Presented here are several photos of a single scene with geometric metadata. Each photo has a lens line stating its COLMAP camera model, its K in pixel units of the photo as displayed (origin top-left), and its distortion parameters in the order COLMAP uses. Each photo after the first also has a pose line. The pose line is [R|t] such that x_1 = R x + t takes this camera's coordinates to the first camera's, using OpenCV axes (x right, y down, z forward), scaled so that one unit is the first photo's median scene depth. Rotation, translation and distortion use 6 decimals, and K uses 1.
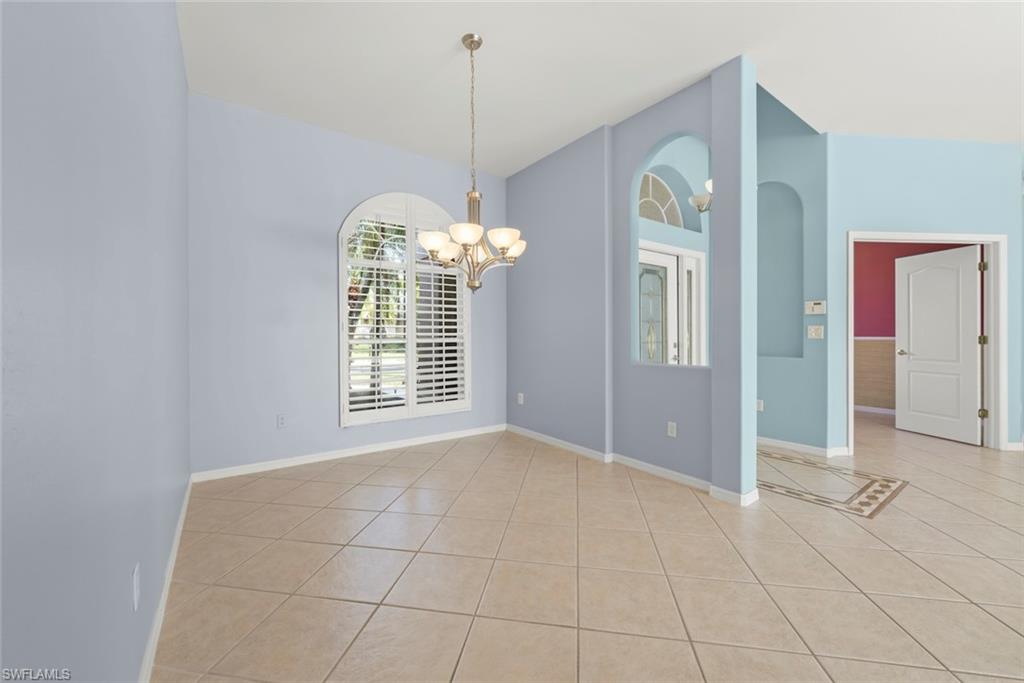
lens RADIAL K [[401.5, 0, 505.3], [0, 401.5, 335.6], [0, 0, 1]] dist [-0.001453, -0.000121]
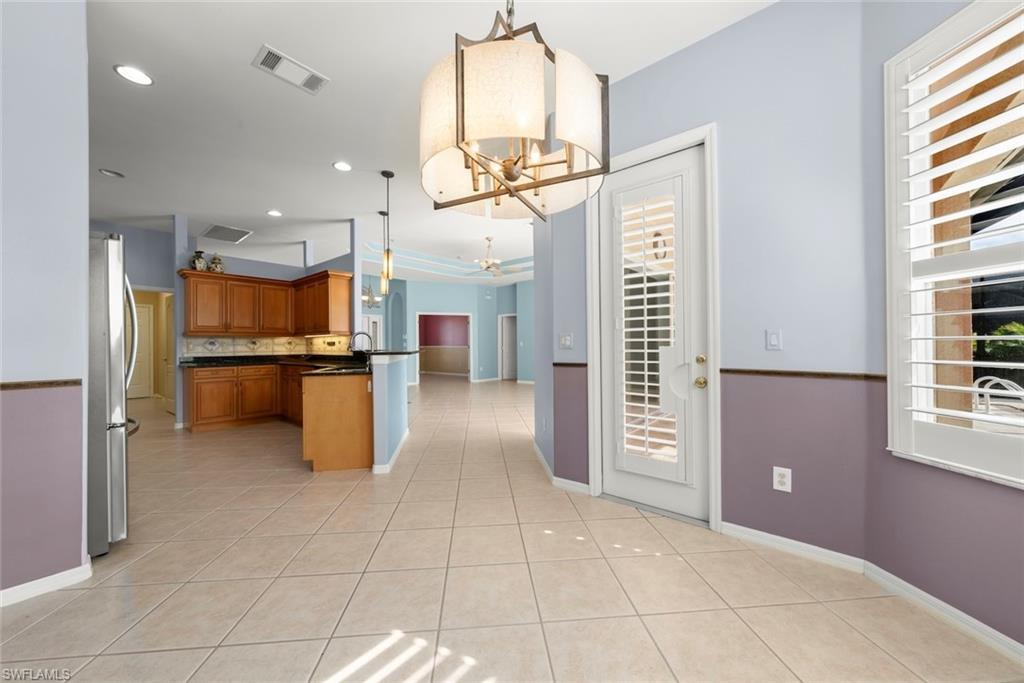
lens RADIAL K [[368.5, 0, 510.2], [0, 368.5, 341.6], [0, 0, 1]] dist [-0.000161, -0.000028]
pose [[0.968281, -0.004009, 0.249831, 0.815673], [0.007572, 0.999883, -0.013305, 0.010613], [-0.249748, 0.014774, 0.968198, -1.828984]]
